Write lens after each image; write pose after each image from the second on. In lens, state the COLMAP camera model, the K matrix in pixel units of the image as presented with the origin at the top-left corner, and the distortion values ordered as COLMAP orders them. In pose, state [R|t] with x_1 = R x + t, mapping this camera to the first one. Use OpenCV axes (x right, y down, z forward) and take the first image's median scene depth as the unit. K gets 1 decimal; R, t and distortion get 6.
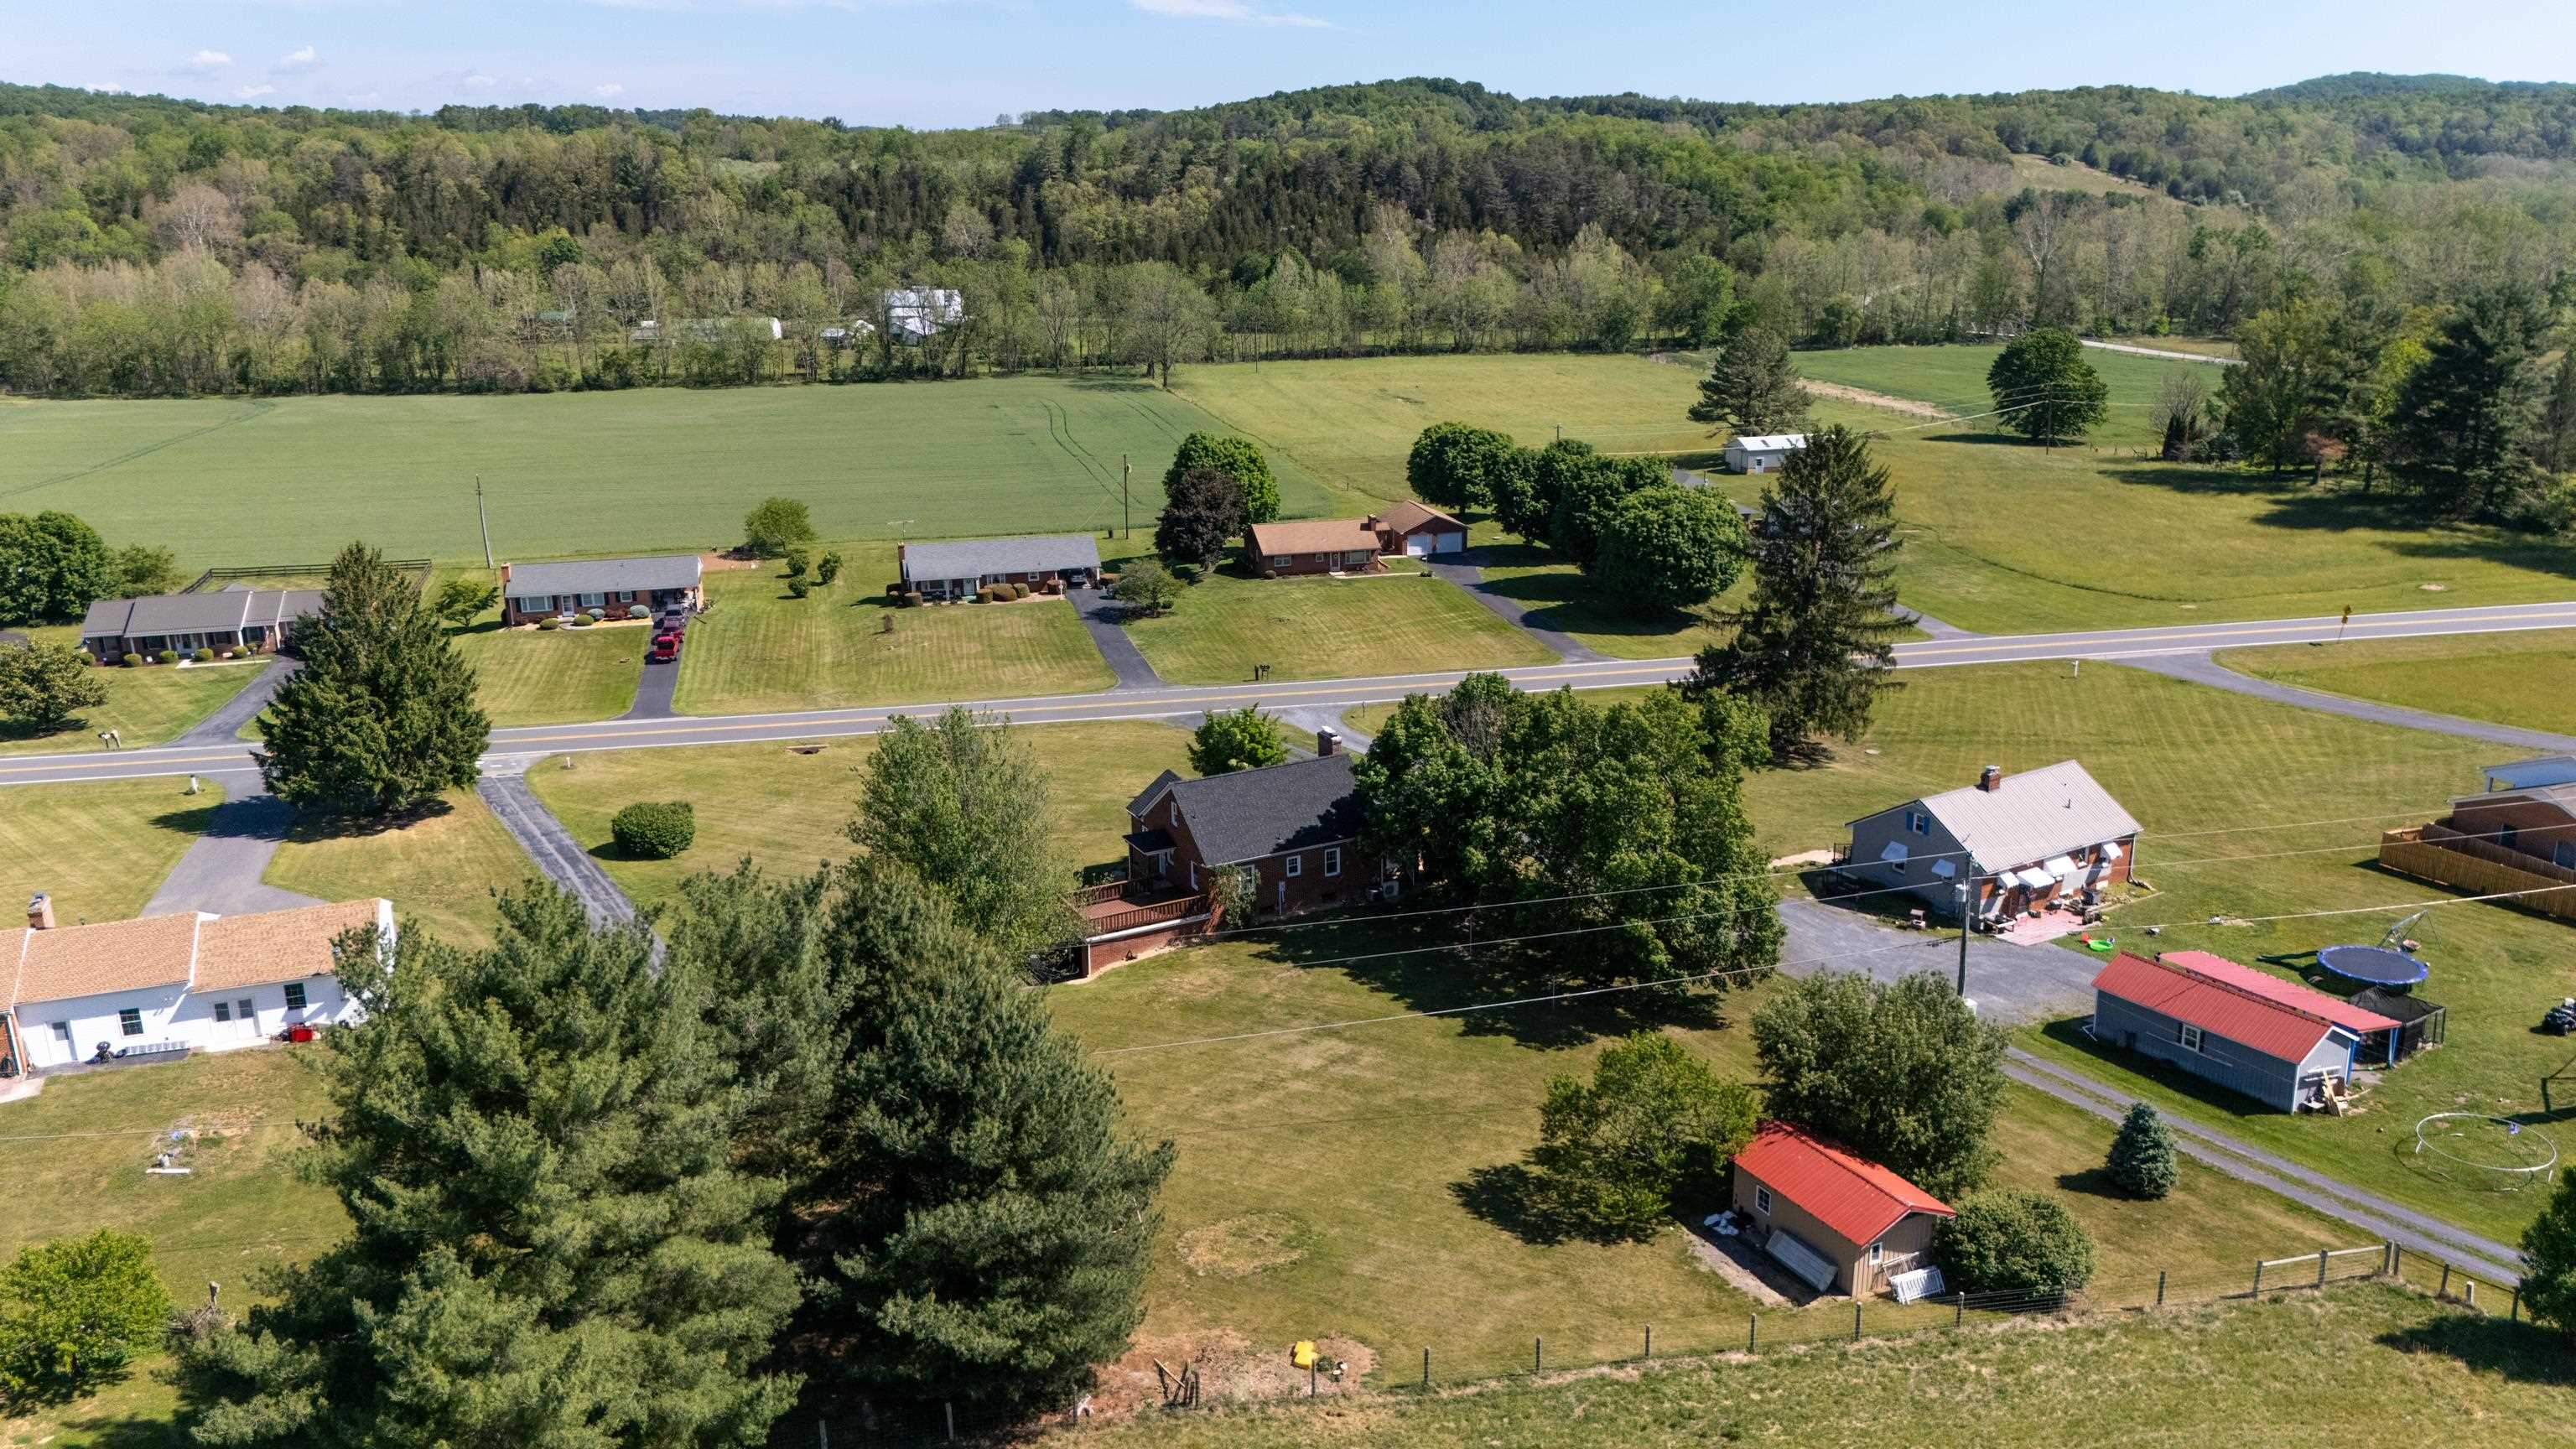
lens RADIAL K [[1894.0, 0, 1288.7], [0, 1894.0, 718.4], [0, 0, 1]] dist [0.083830, -0.087947]
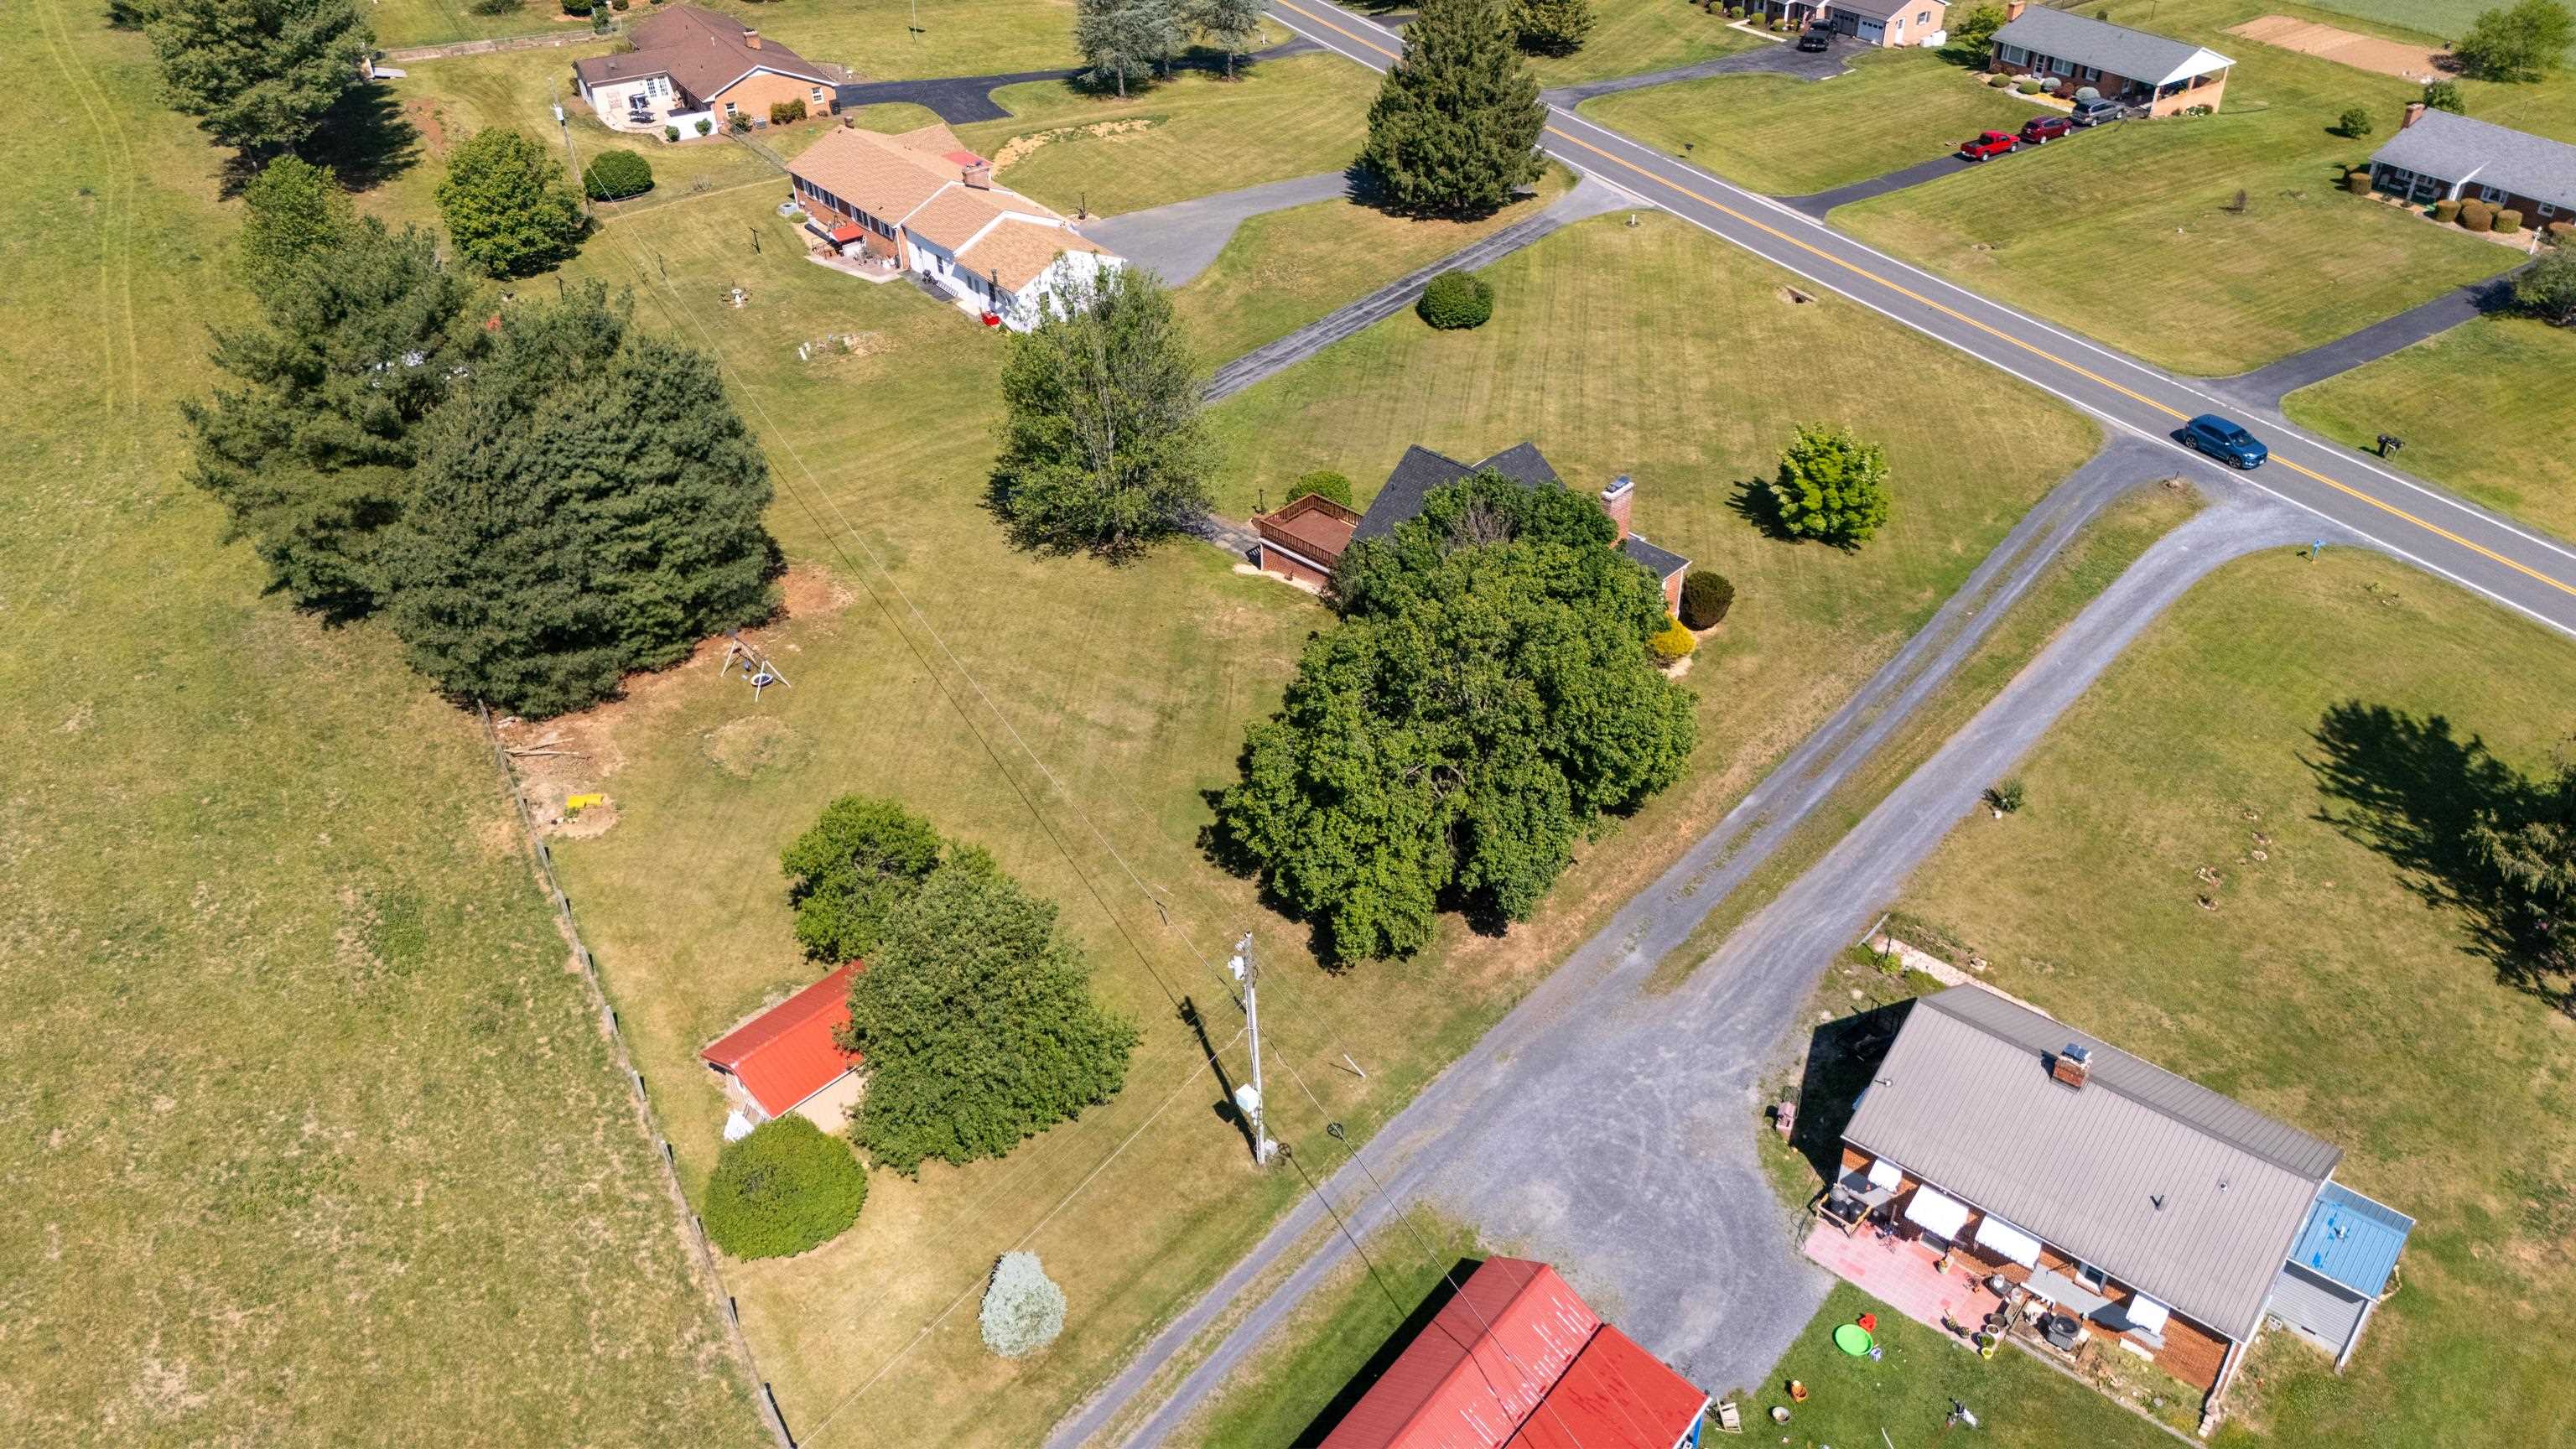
lens RADIAL K [[1894.0, 0, 1291.3], [0, 1894.0, 729.4], [0, 0, 1]] dist [0.083830, -0.087947]
pose [[0.320611, 0.552951, -0.769060, 0.743168], [-0.246764, 0.832644, 0.495794, -0.309168], [0.914503, 0.030820, 0.403403, 0.594123]]
